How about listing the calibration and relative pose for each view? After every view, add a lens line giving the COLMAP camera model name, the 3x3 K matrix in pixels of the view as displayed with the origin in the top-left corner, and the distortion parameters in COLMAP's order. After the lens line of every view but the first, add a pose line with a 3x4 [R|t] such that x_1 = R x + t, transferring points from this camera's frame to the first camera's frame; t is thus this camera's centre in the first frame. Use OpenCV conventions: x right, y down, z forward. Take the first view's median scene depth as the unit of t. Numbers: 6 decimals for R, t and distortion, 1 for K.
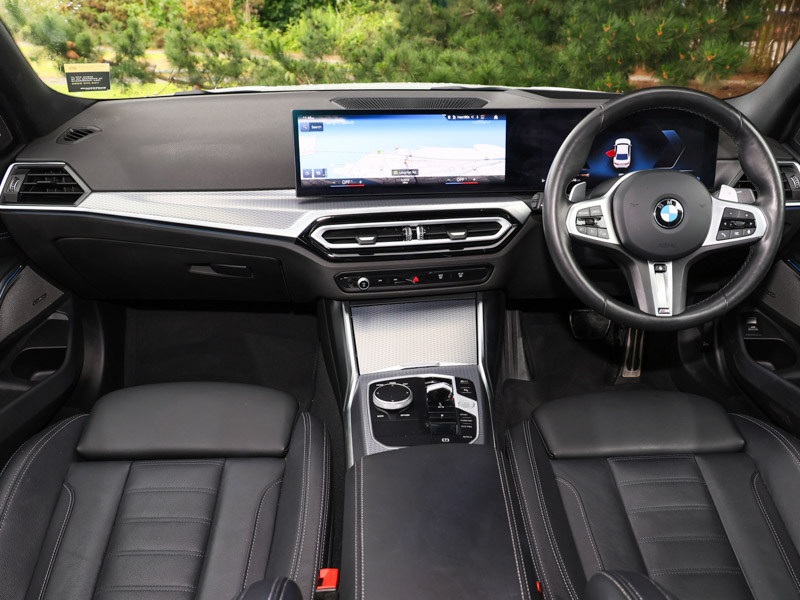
lens RADIAL K [[654.8, 0, 421.6], [0, 654.8, 299.9], [0, 0, 1]] dist [0.012410, -0.005433]
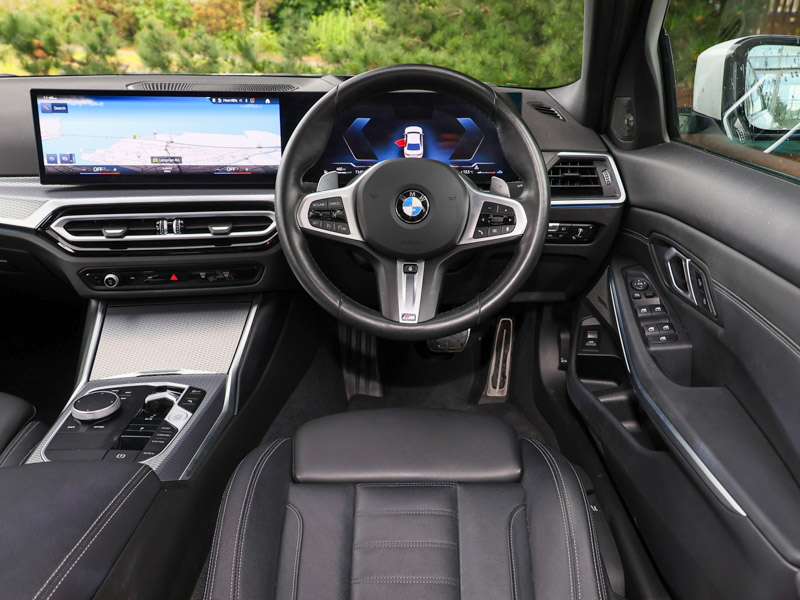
lens RADIAL K [[686.5, 0, 405.5], [0, 686.5, 293.2], [0, 0, 1]] dist [0.018116, 0.008692]
pose [[0.998218, 0.022281, -0.055362, 0.362032], [-0.024013, 0.999236, -0.030824, 0.011672], [0.054633, 0.032098, 0.997990, 0.069733]]
